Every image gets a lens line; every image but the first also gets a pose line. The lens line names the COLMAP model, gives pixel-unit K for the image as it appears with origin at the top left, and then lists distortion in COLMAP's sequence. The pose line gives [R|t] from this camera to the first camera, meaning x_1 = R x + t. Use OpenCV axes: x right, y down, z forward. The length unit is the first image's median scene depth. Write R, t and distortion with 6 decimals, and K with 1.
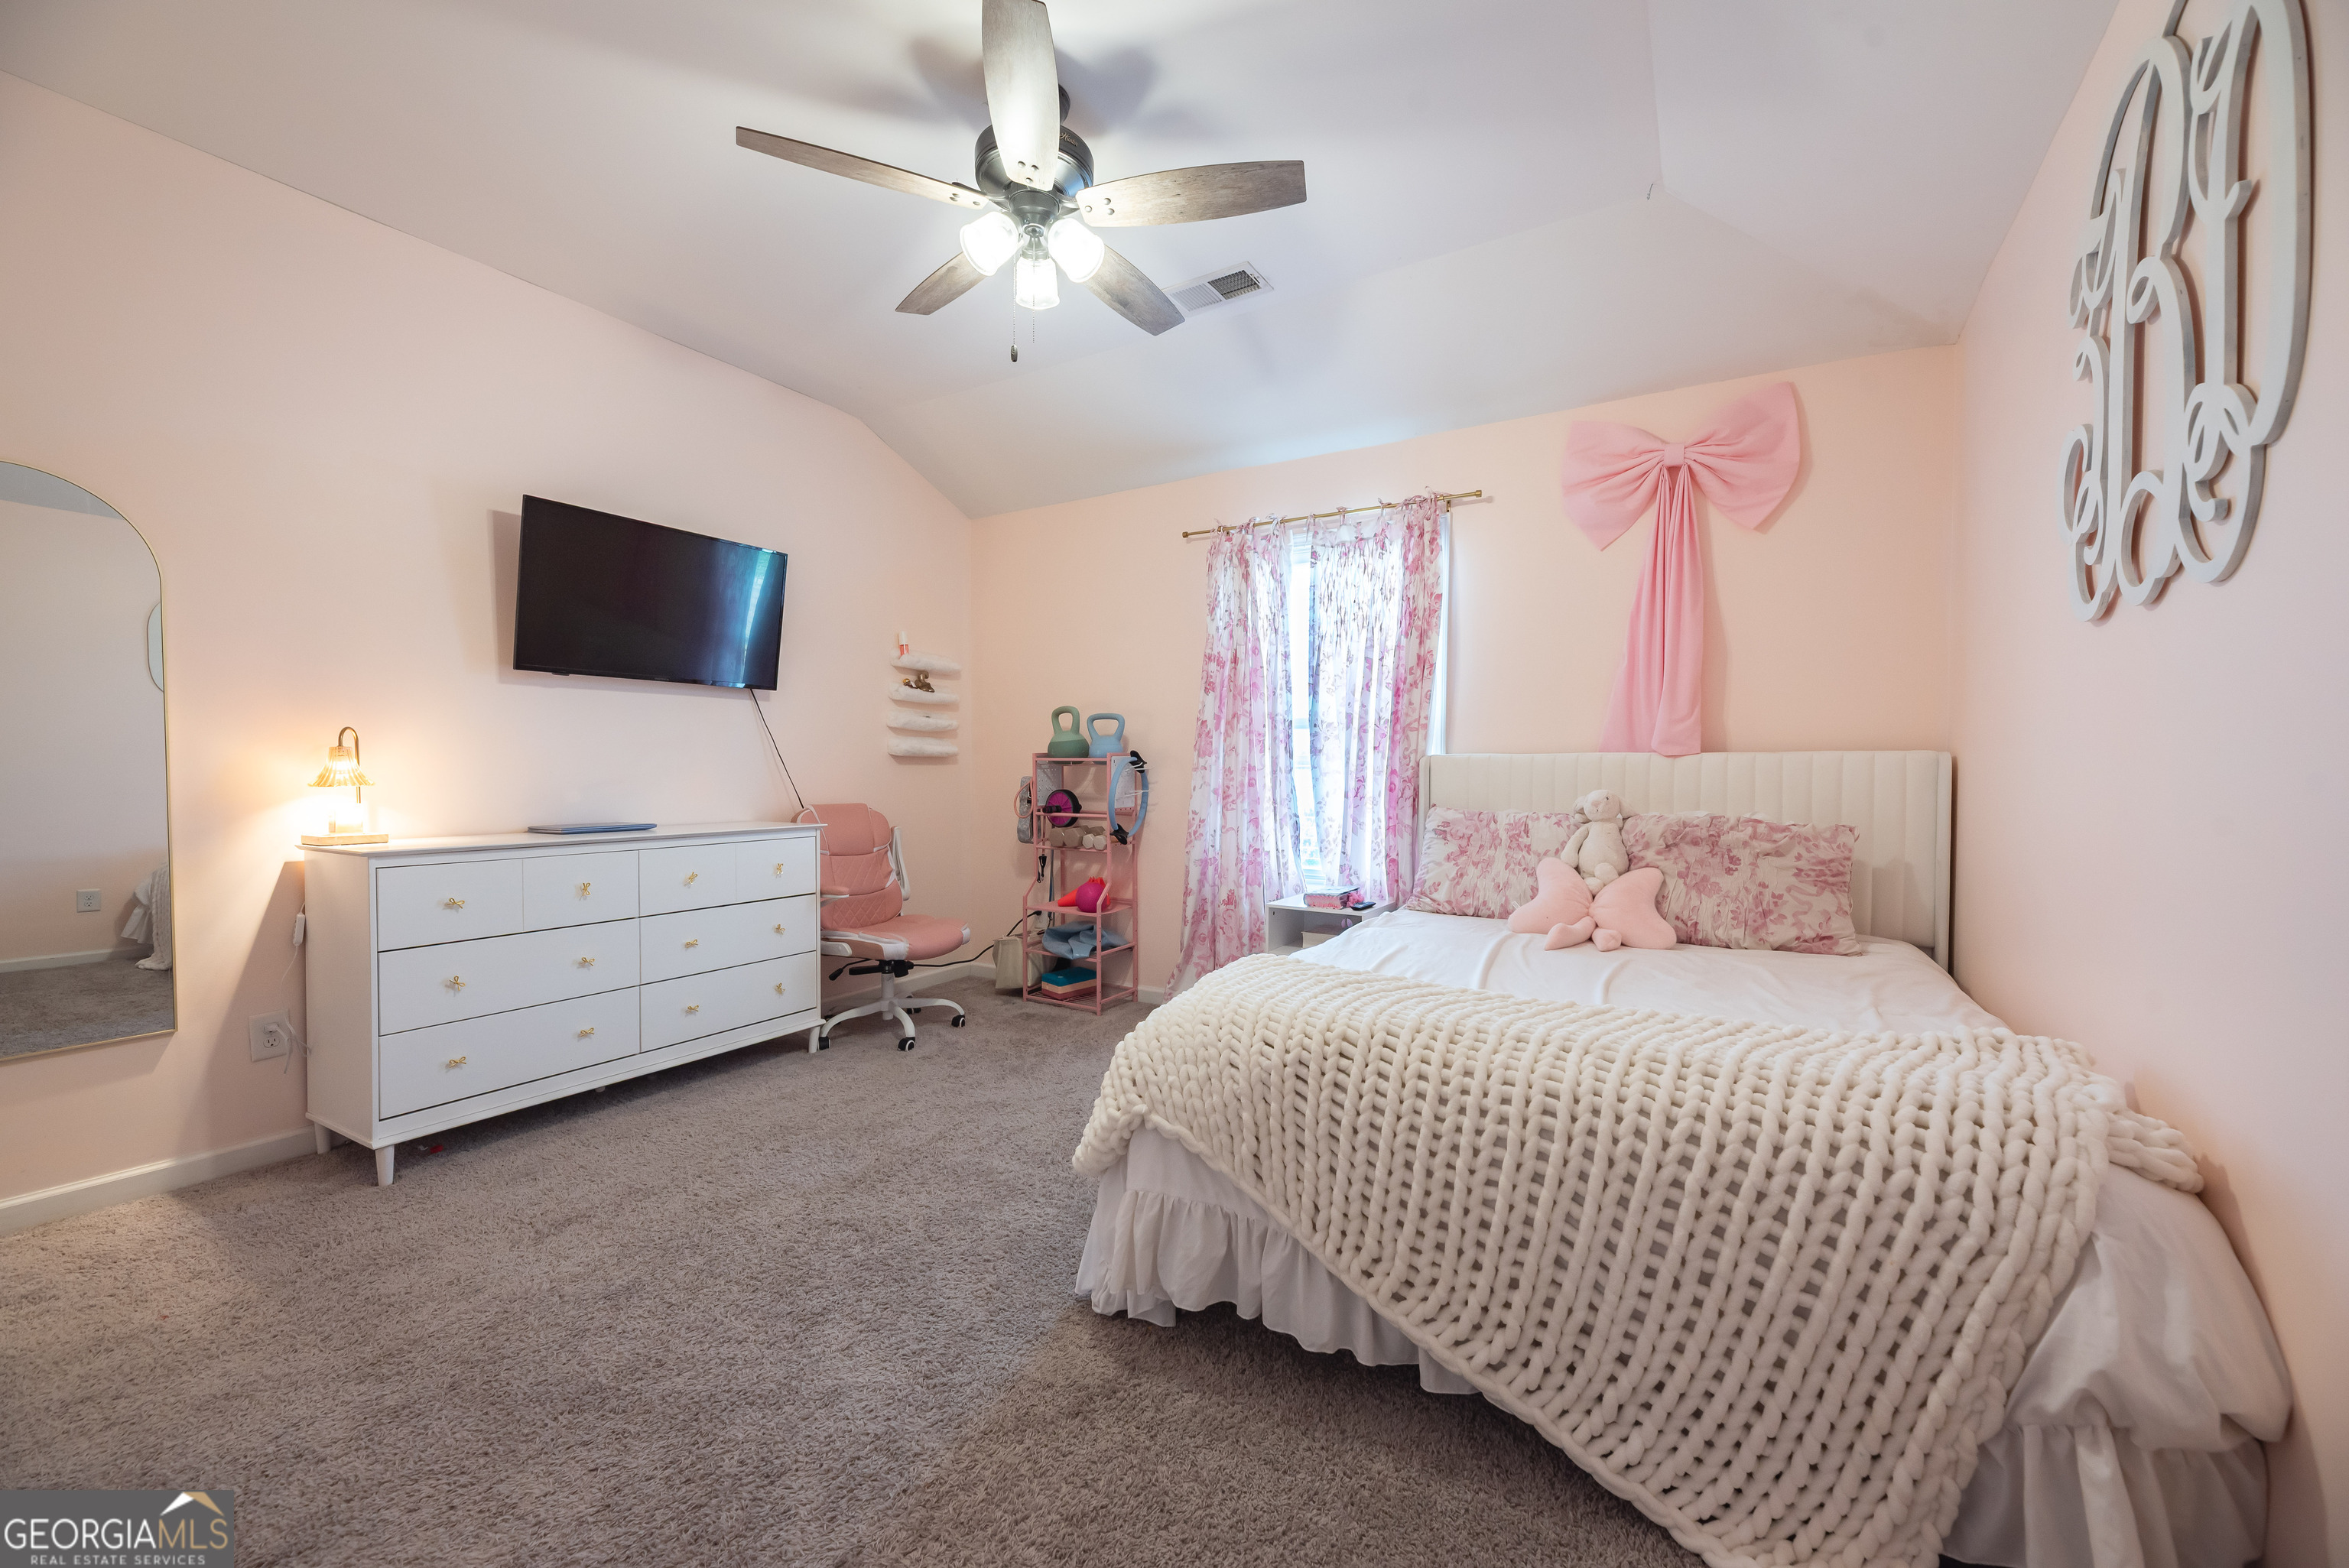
lens RADIAL K [[989.9, 0, 1190.0], [0, 989.9, 776.4], [0, 0, 1]] dist [0.013134, -0.006325]
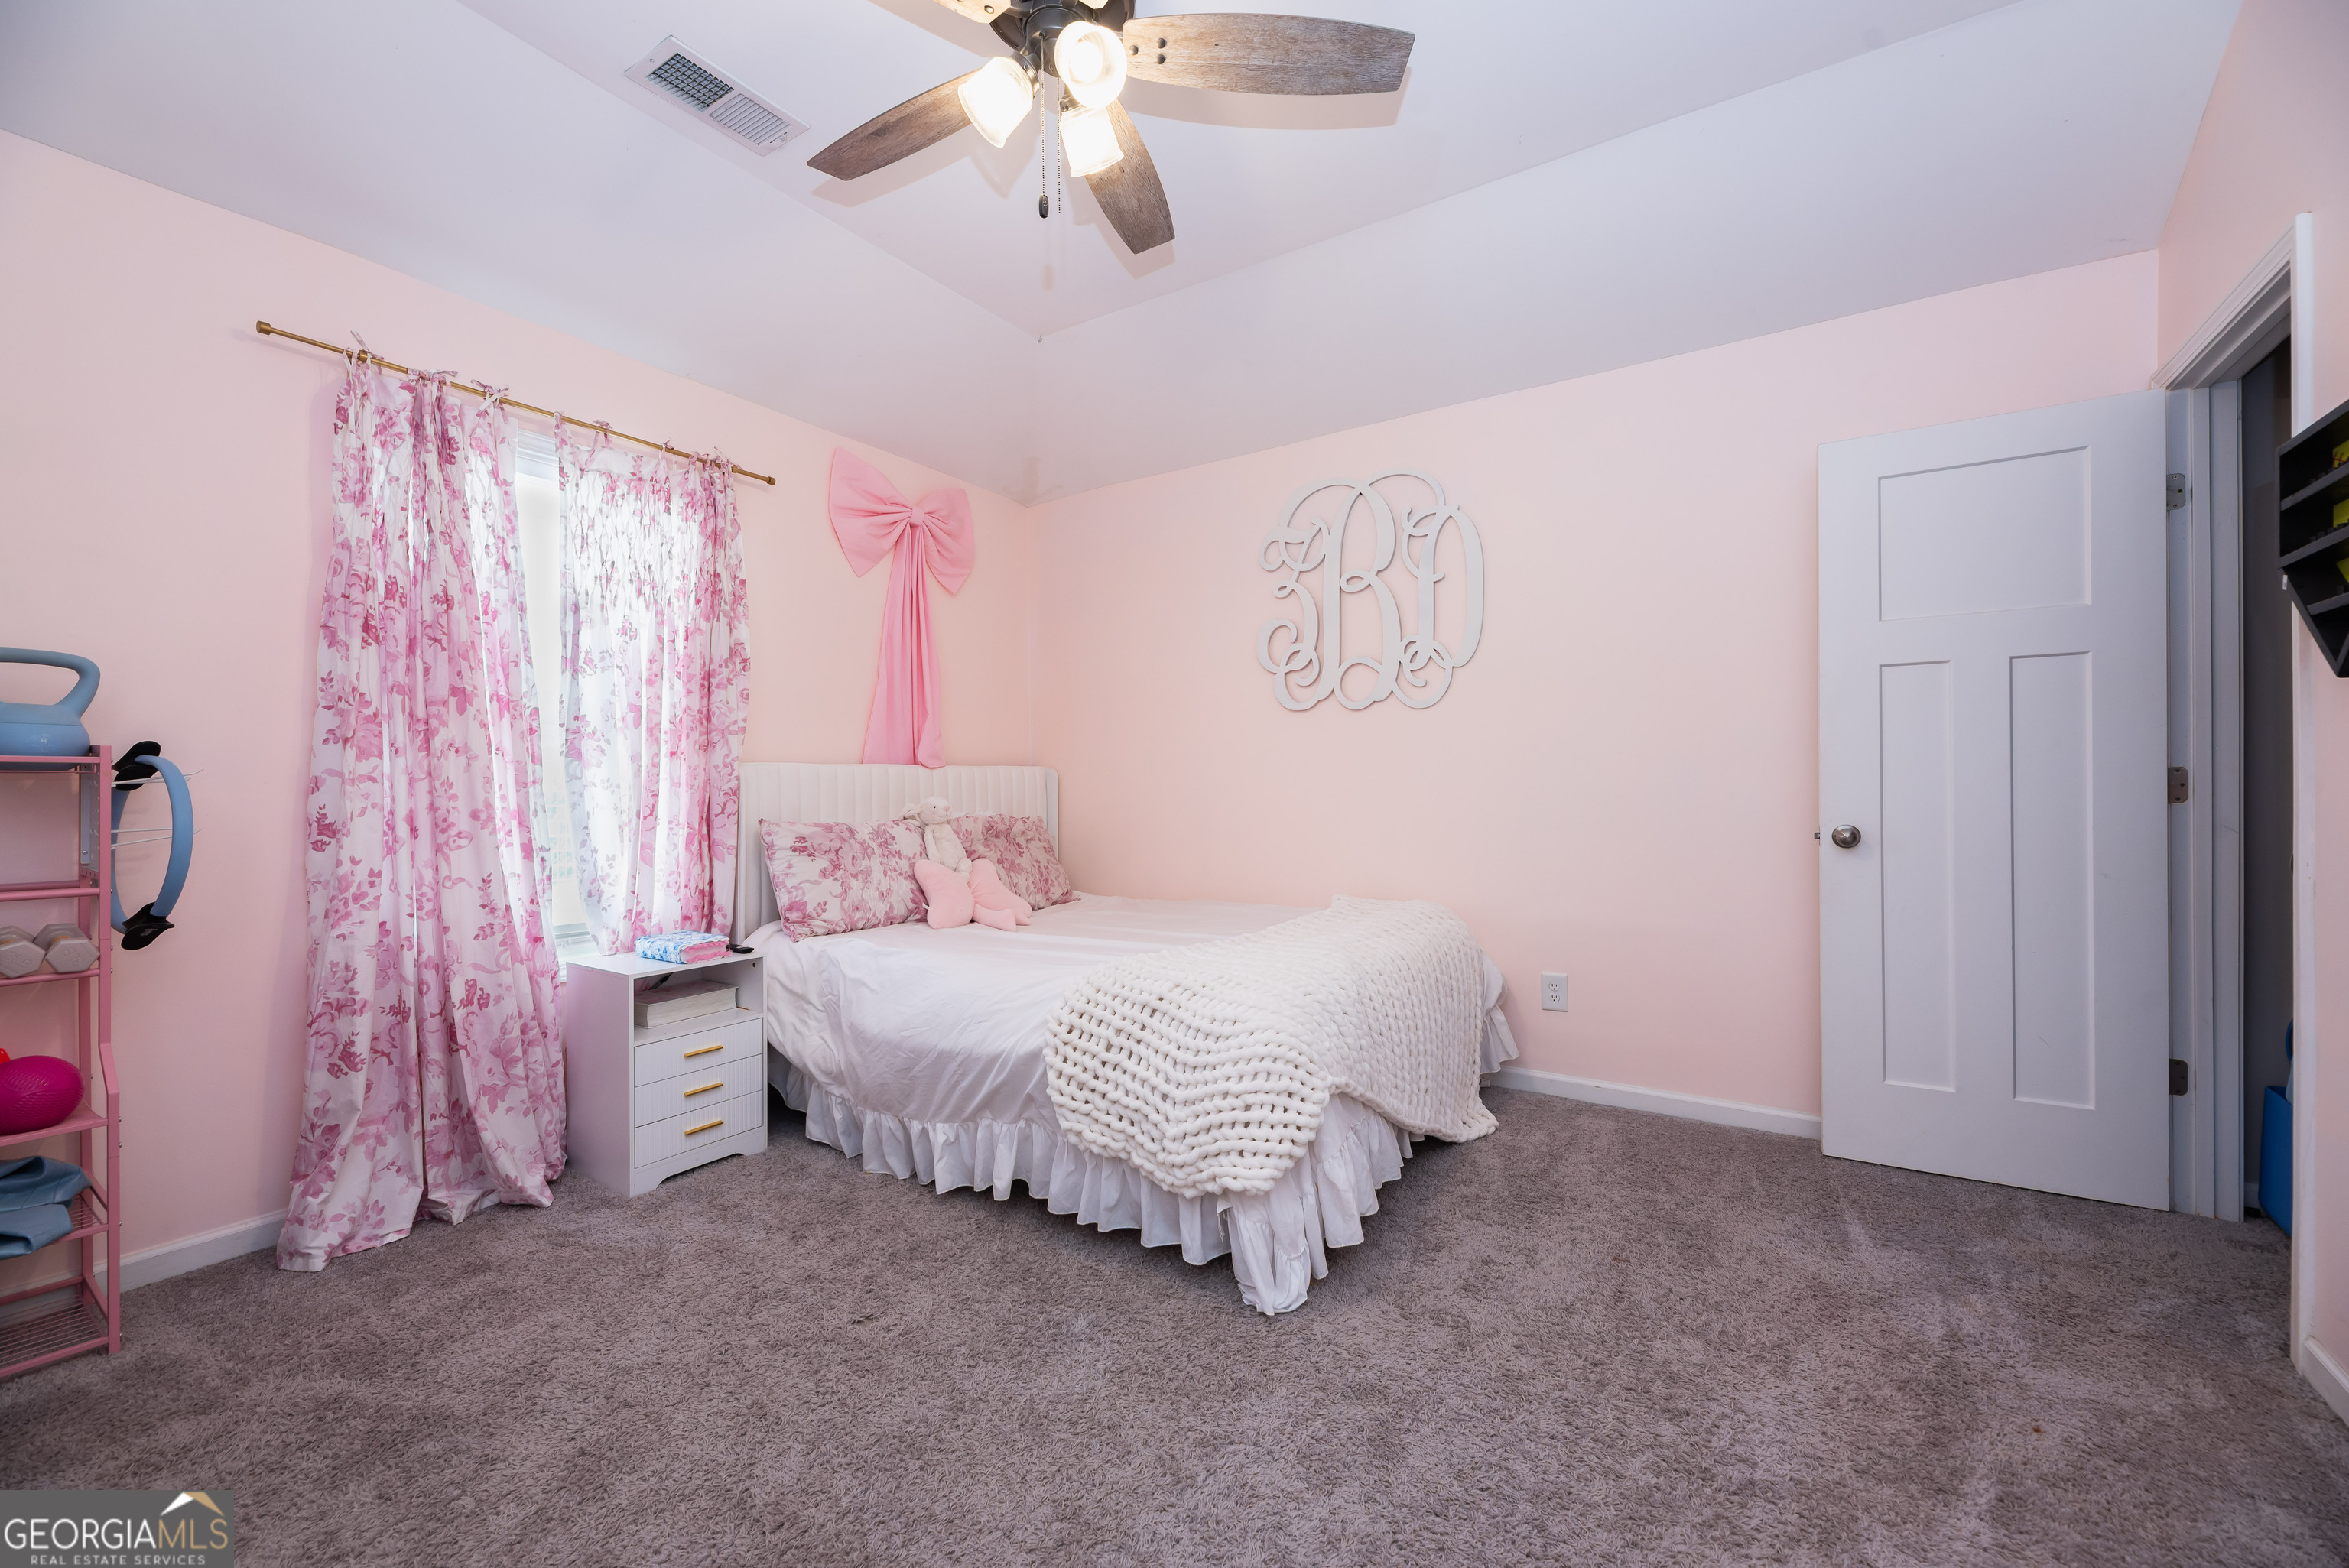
lens RADIAL K [[989.9, 0, 1198.1], [0, 989.9, 793.7], [0, 0, 1]] dist [0.013134, -0.006325]
pose [[-0.027935, -0.011596, 0.999542, -0.626570], [0.017662, 0.999771, 0.012093, 0.001058], [-0.999454, 0.017992, -0.027724, 0.618281]]
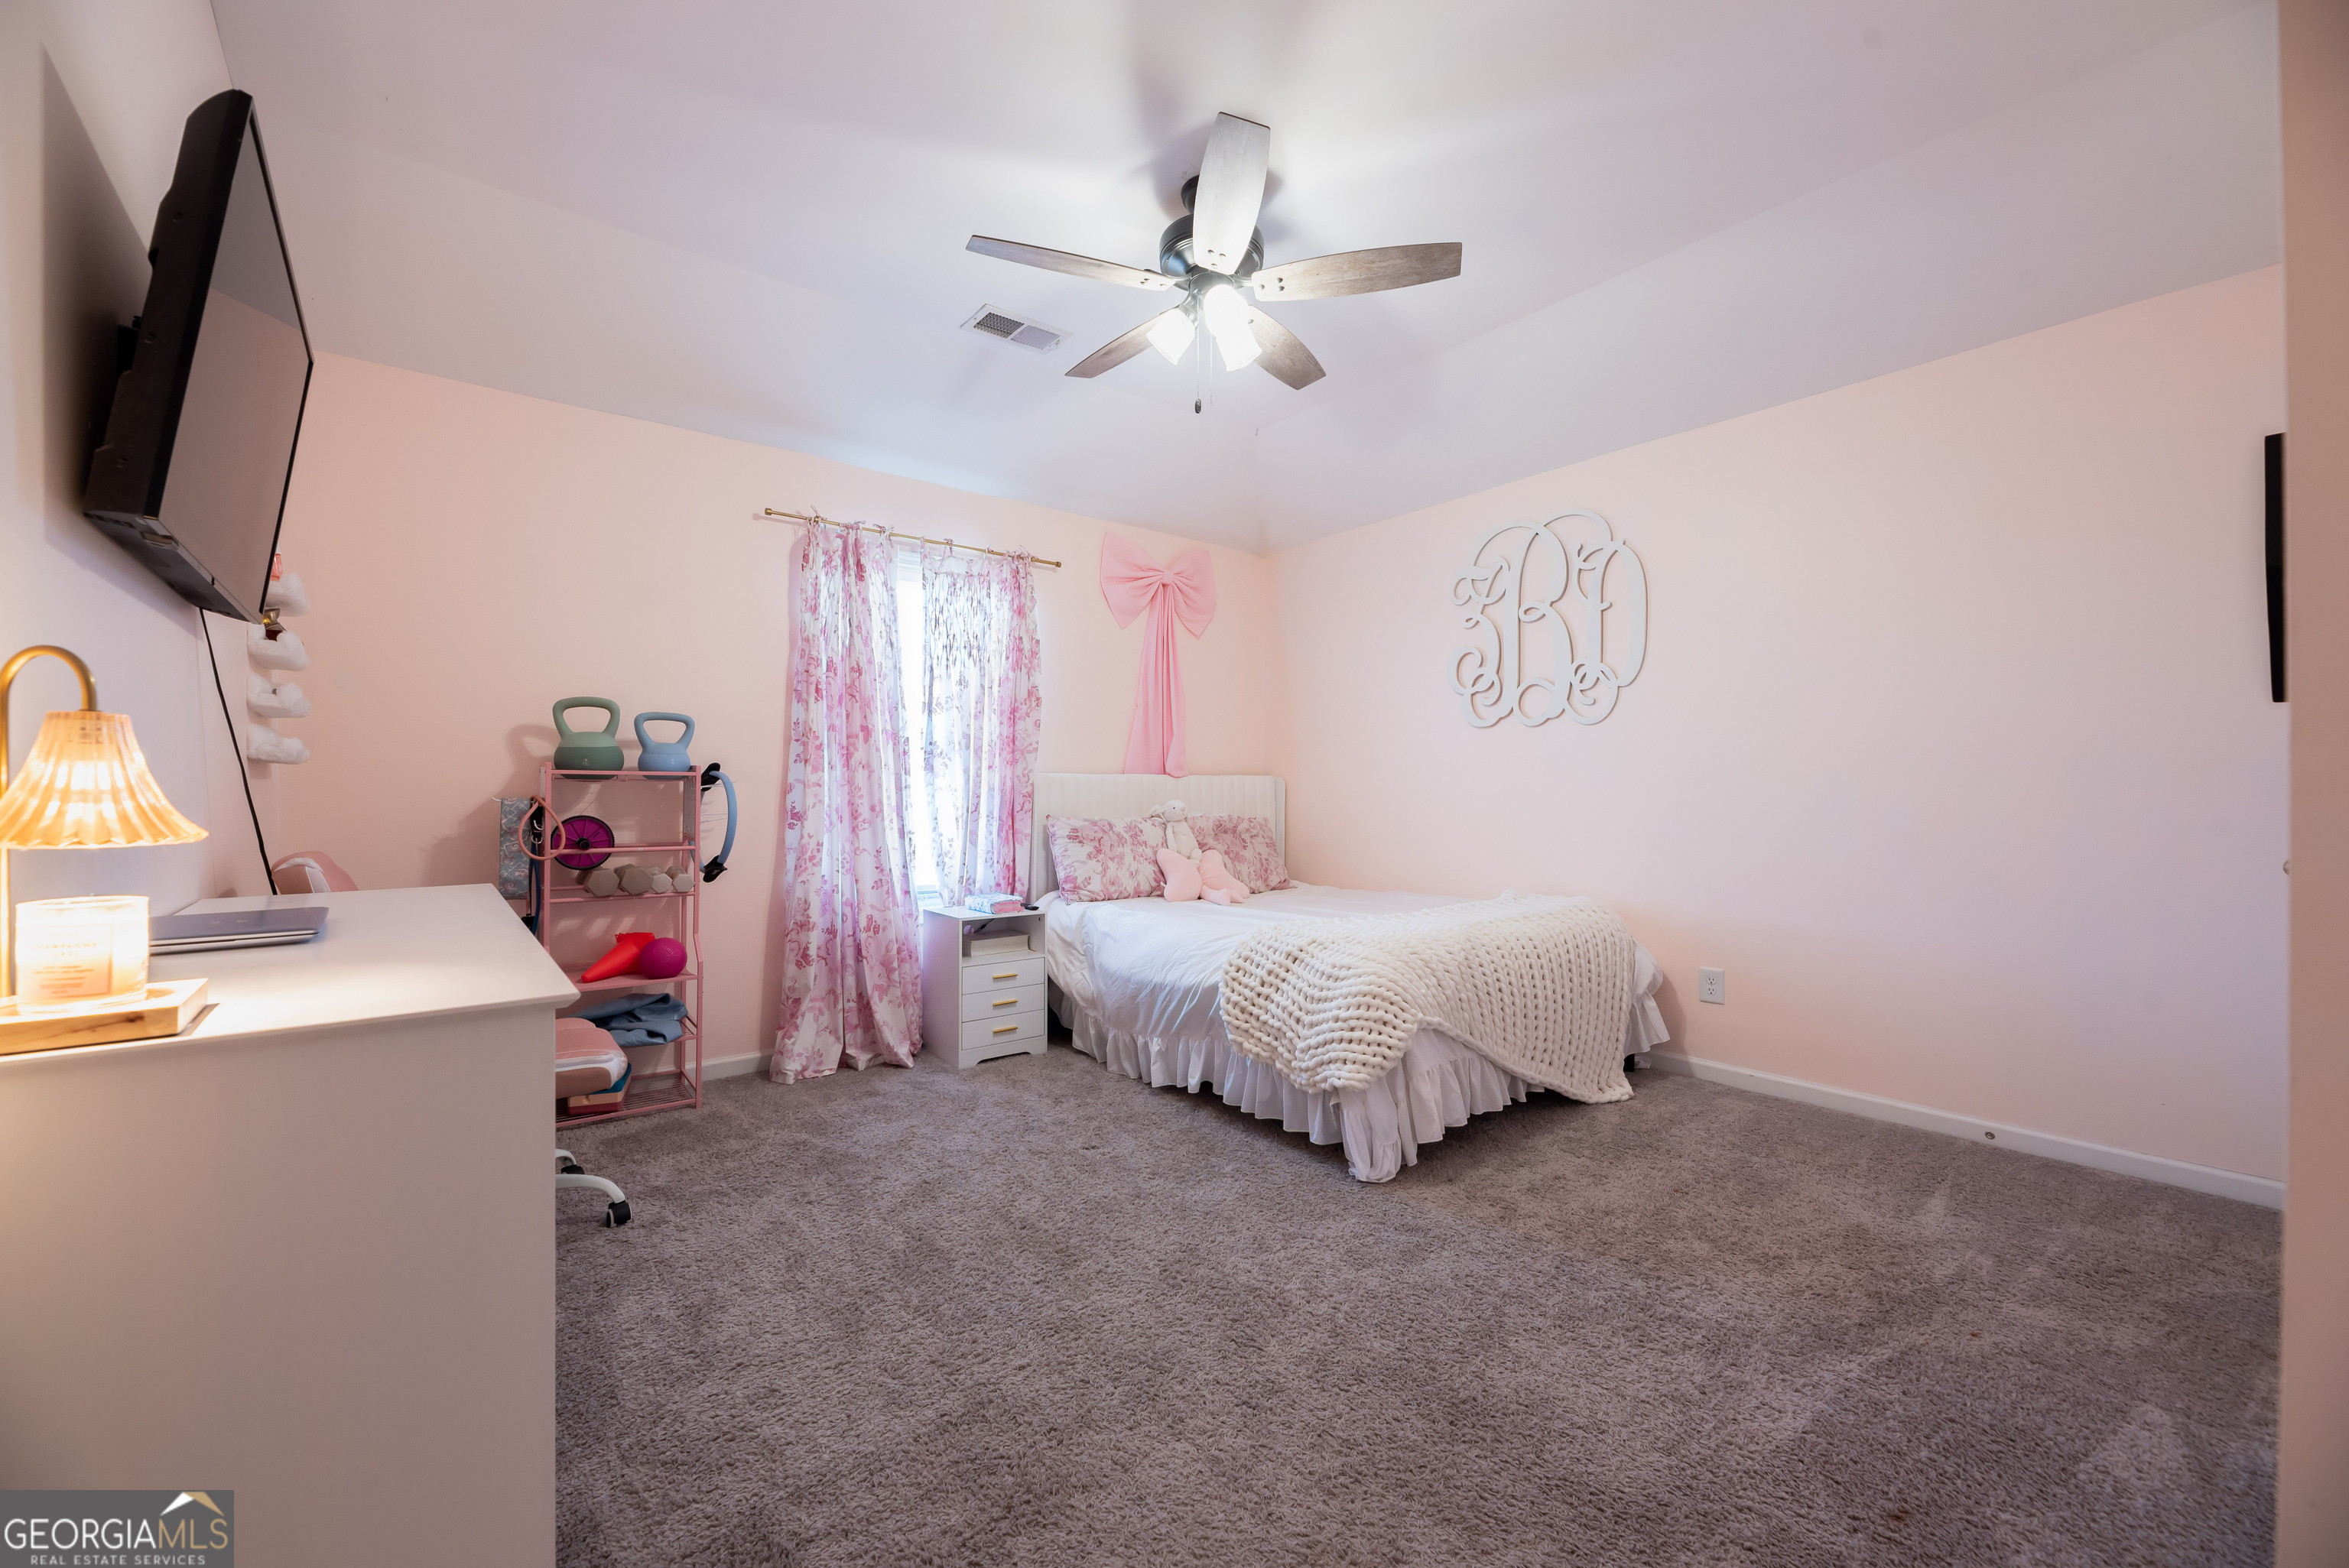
lens RADIAL K [[989.9, 0, 1158.8], [0, 989.9, 796.2], [0, 0, 1]] dist [0.013134, -0.006325]
pose [[0.308794, -0.006184, 0.951109, -0.828316], [0.011655, 0.999928, 0.002717, 0.002872], [-0.951057, 0.010246, 0.308844, 0.487539]]
